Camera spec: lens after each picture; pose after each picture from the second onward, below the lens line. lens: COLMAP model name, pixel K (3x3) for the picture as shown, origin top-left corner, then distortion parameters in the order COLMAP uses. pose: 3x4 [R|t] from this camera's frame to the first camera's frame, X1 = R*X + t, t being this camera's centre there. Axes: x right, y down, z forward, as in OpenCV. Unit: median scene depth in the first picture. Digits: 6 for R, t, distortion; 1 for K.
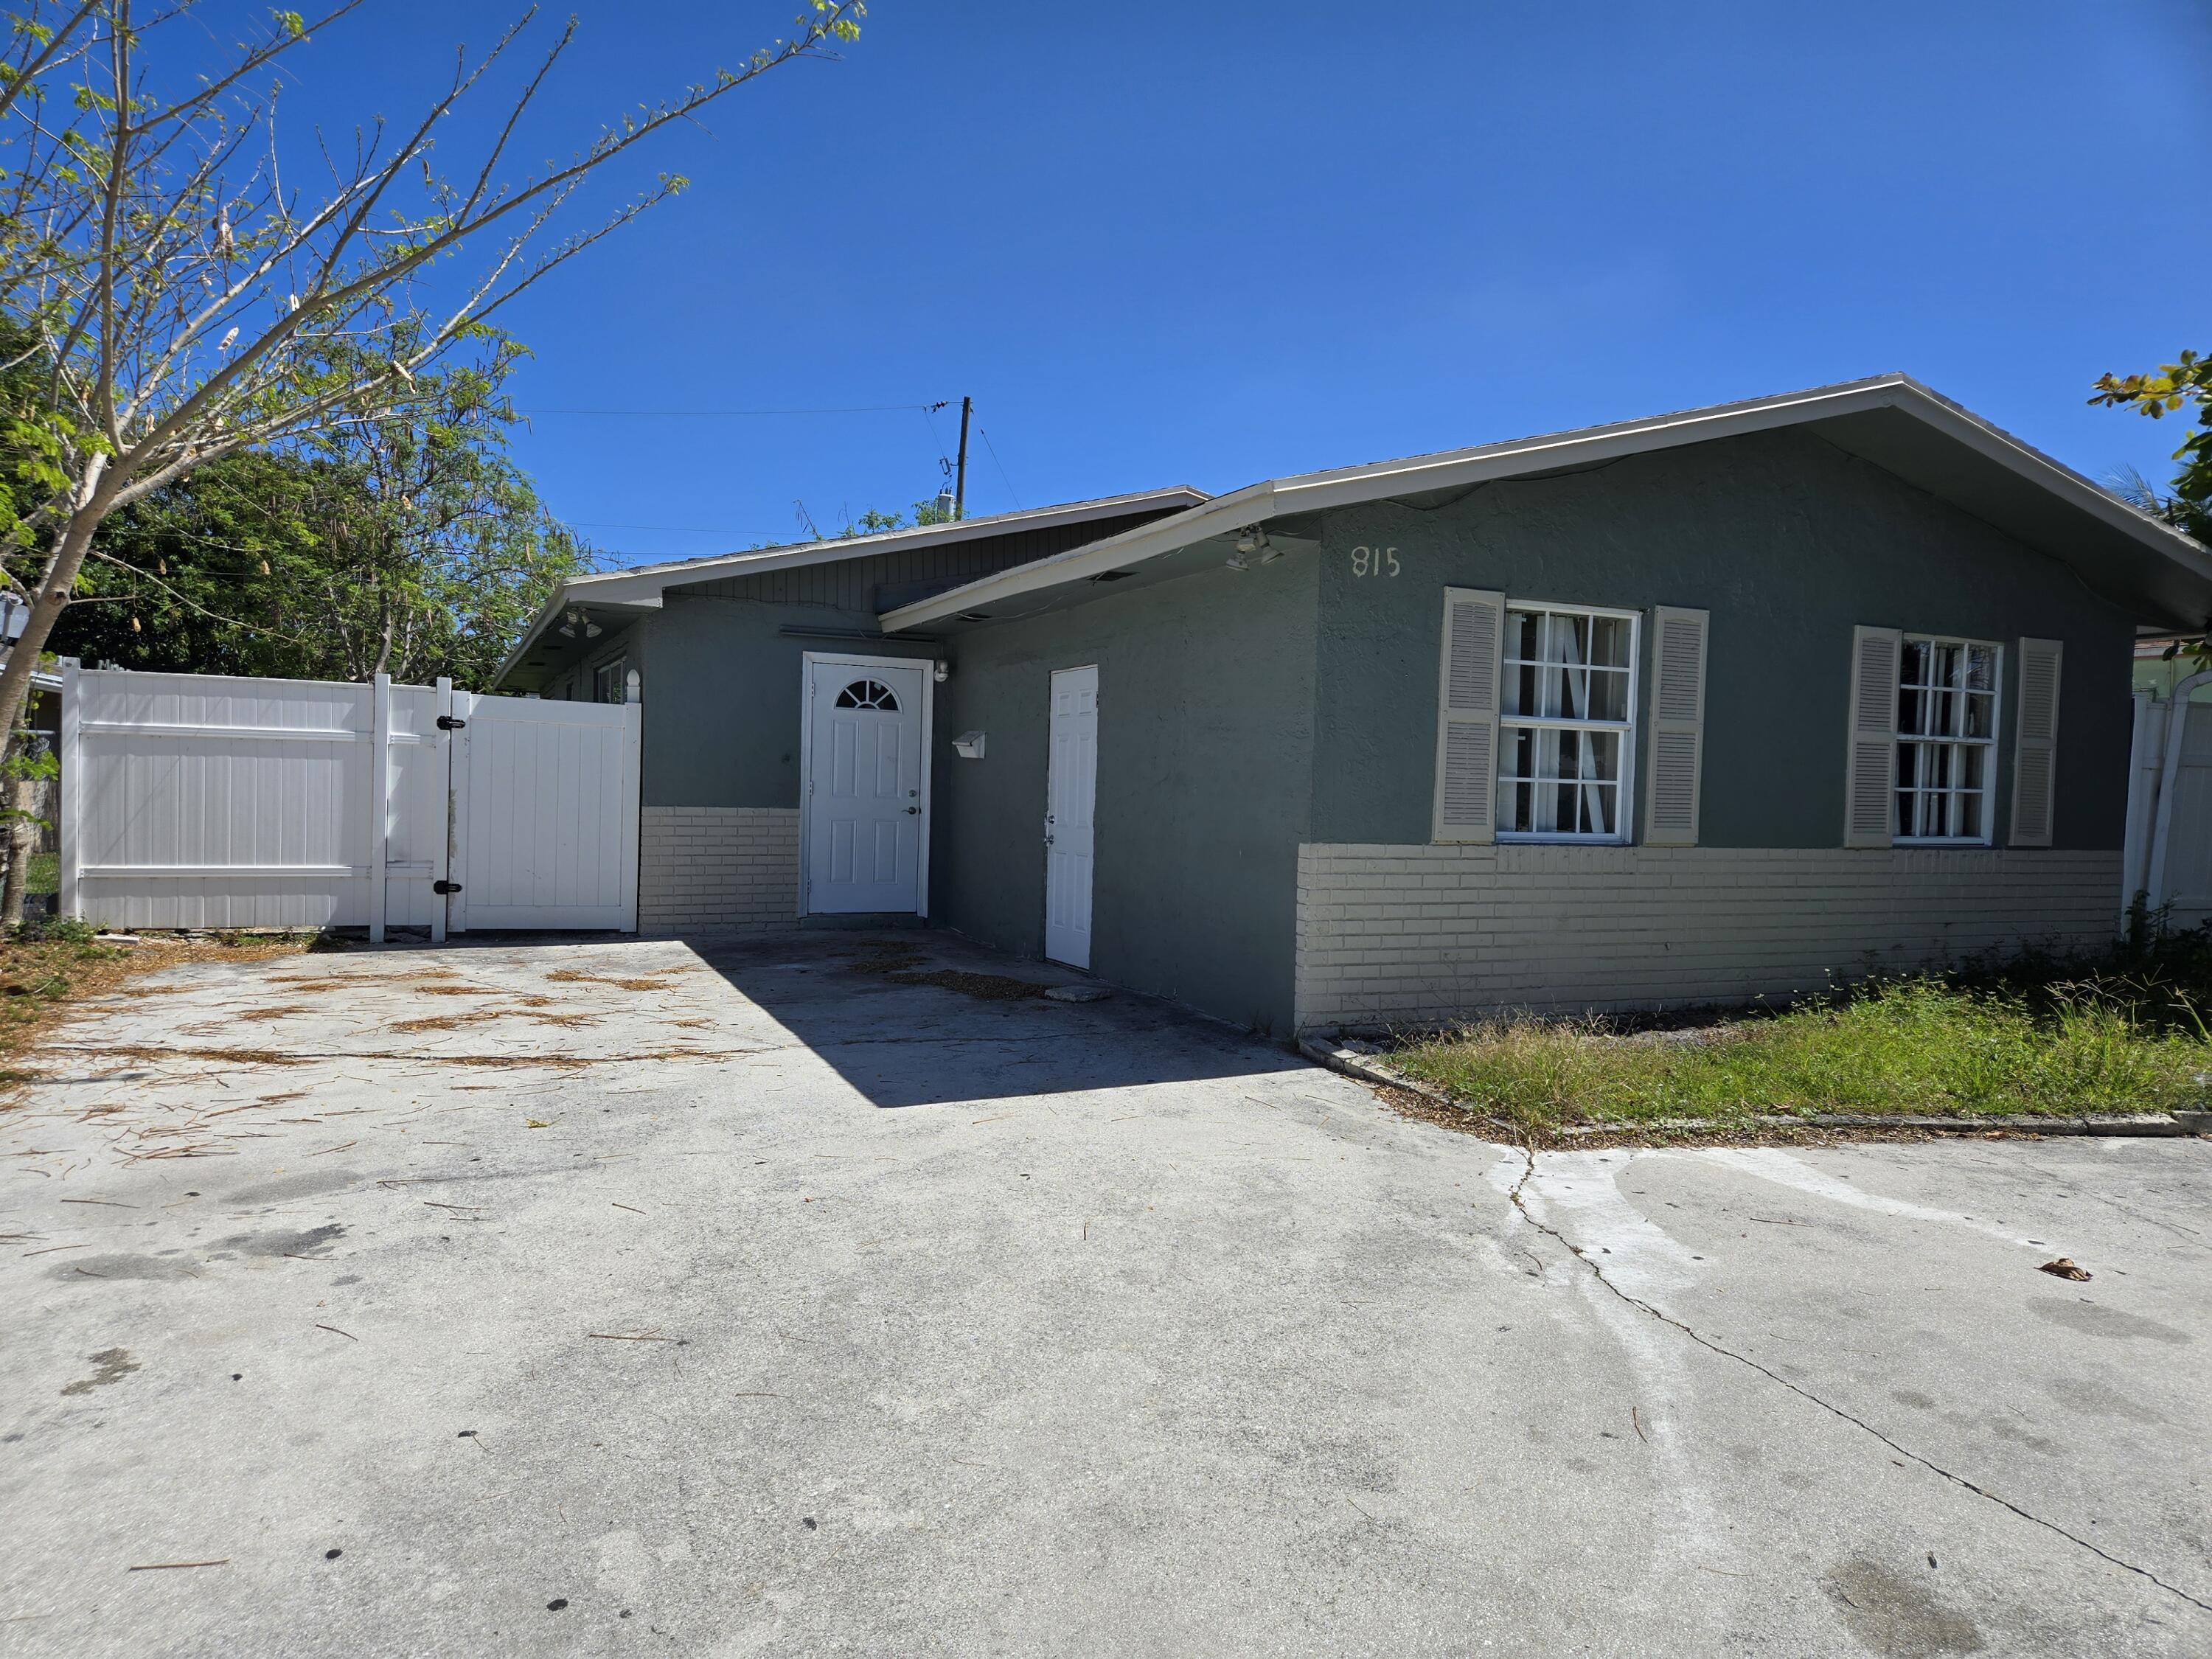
lens RADIAL K [[1473.7, 0, 1113.6], [0, 1473.7, 836.2], [0, 0, 1]] dist [0.039054, -0.007045]
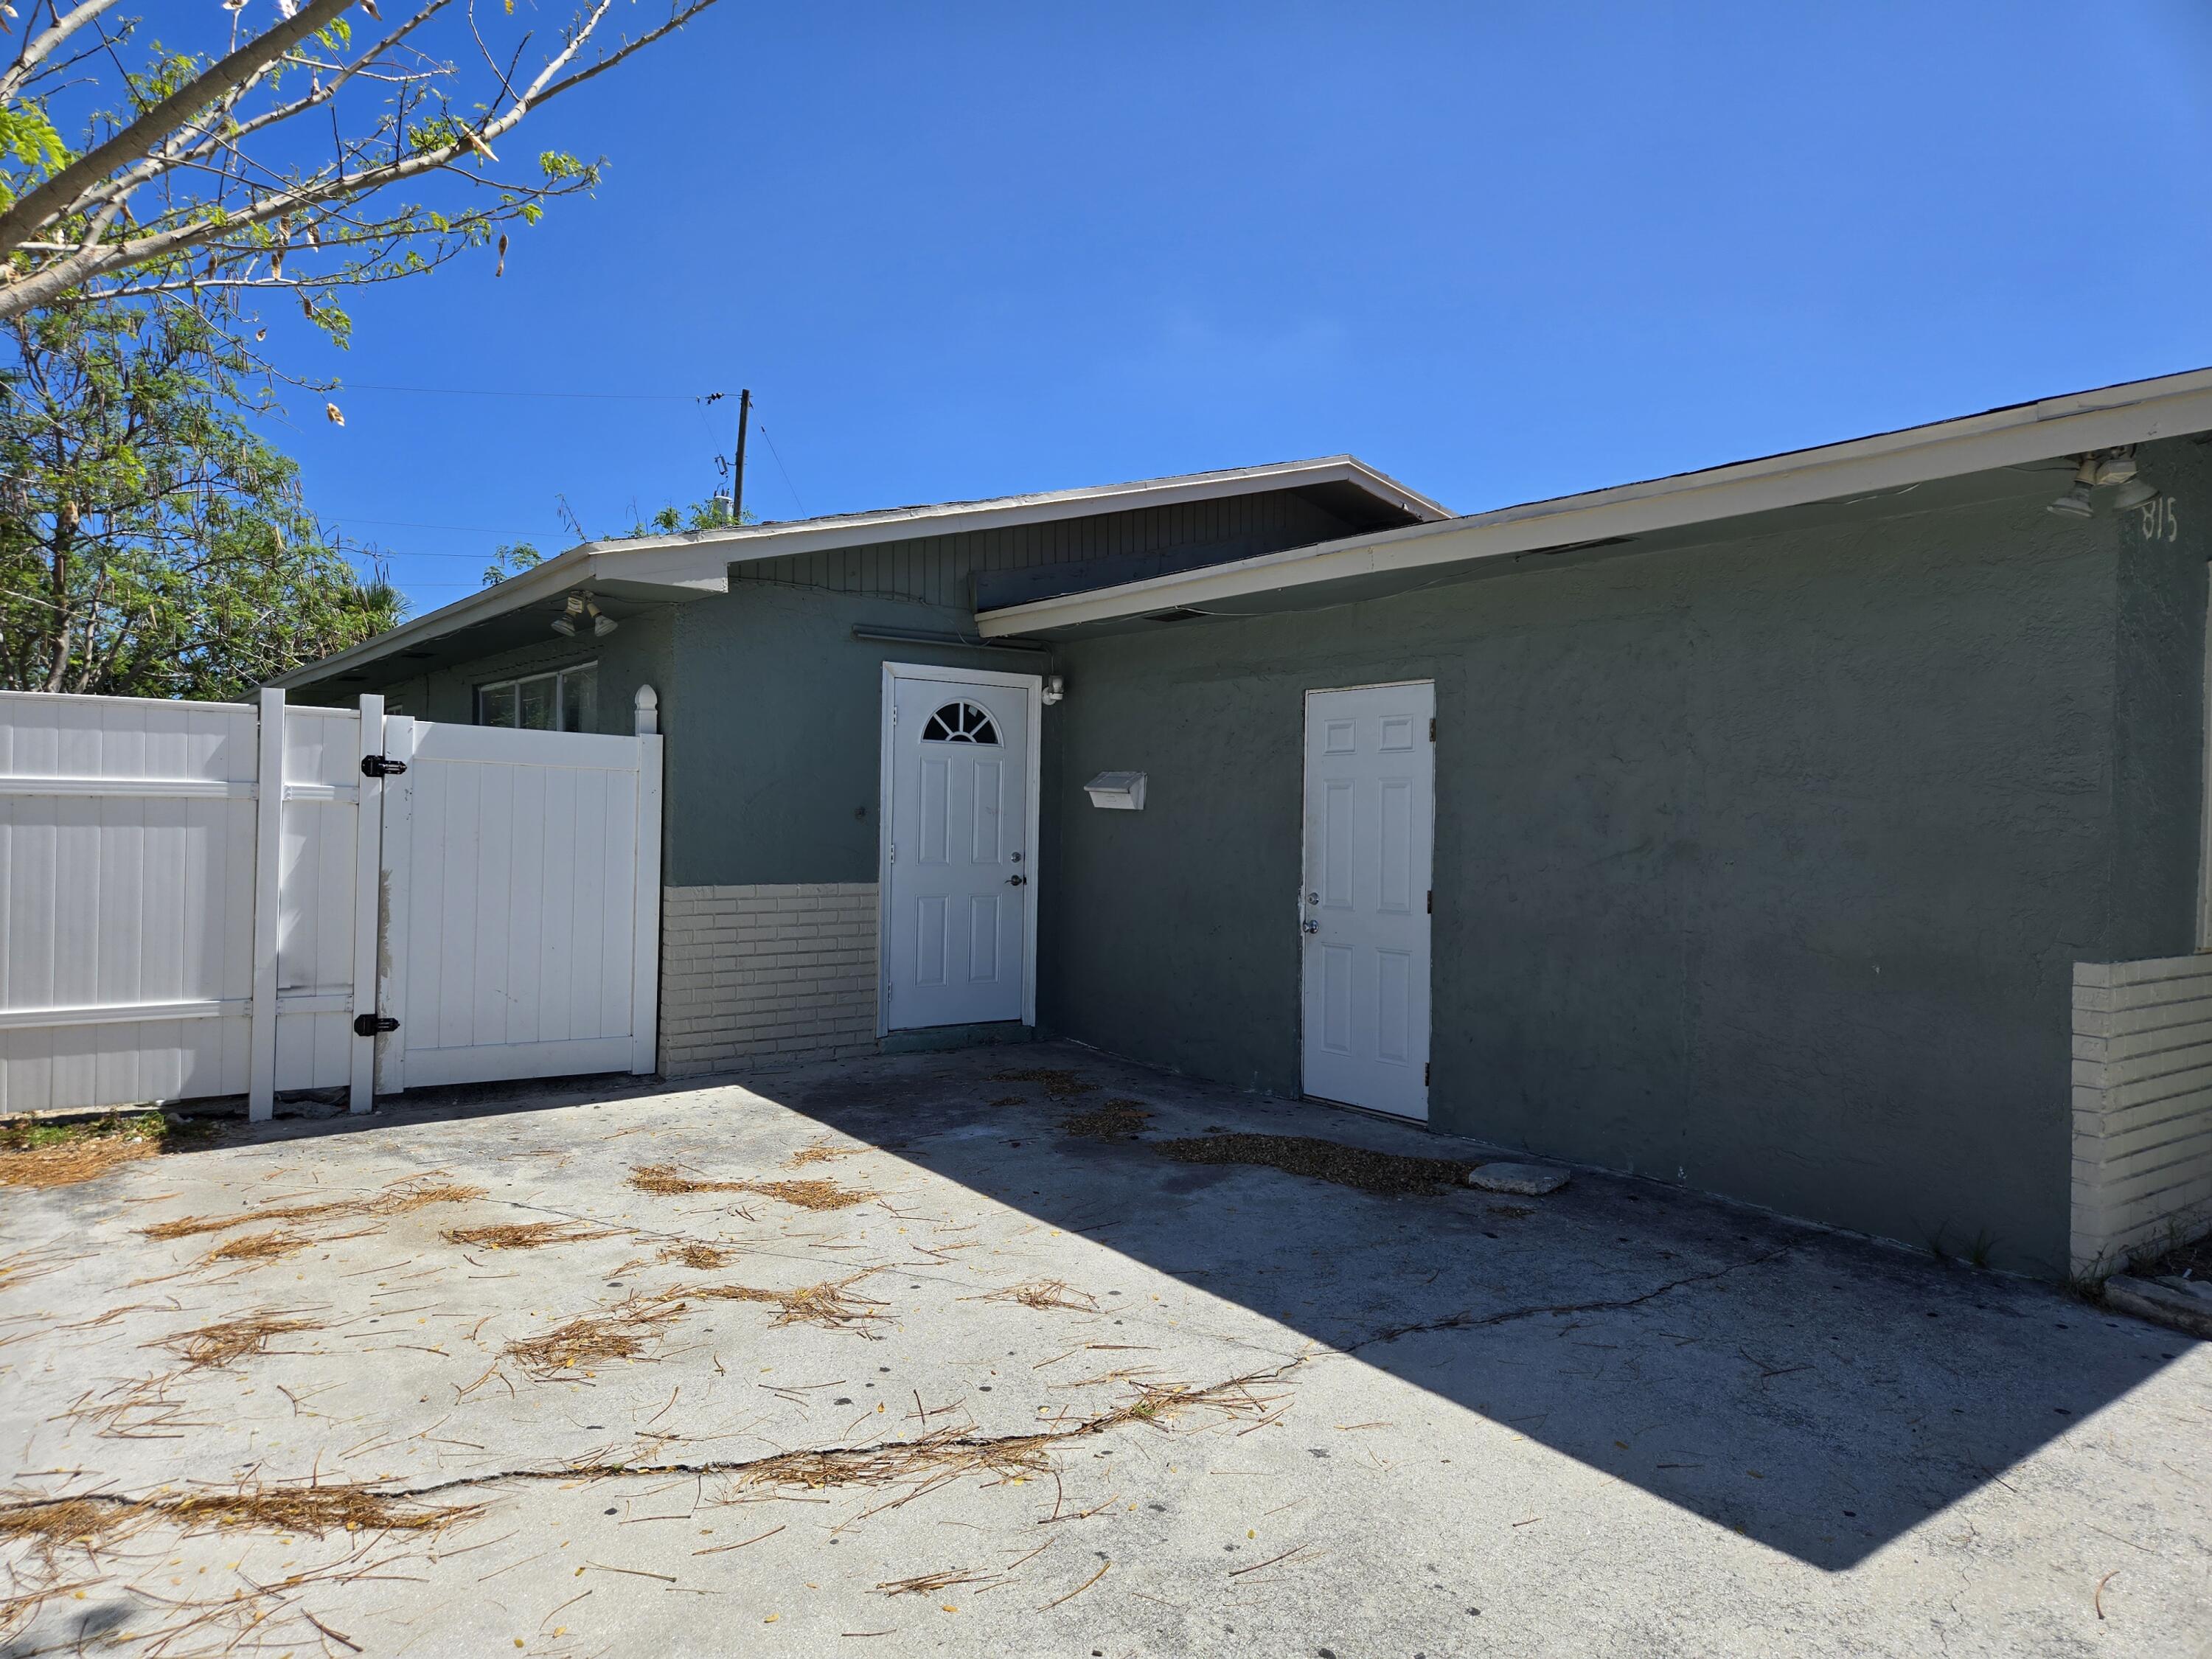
lens RADIAL K [[1473.7, 0, 1101.9], [0, 1473.7, 815.2], [0, 0, 1]] dist [0.039054, -0.007045]
pose [[0.978876, -0.010373, 0.204193, -0.260292], [0.016792, 0.999417, -0.029728, -0.029301], [-0.203766, 0.032529, 0.978479, 0.295753]]
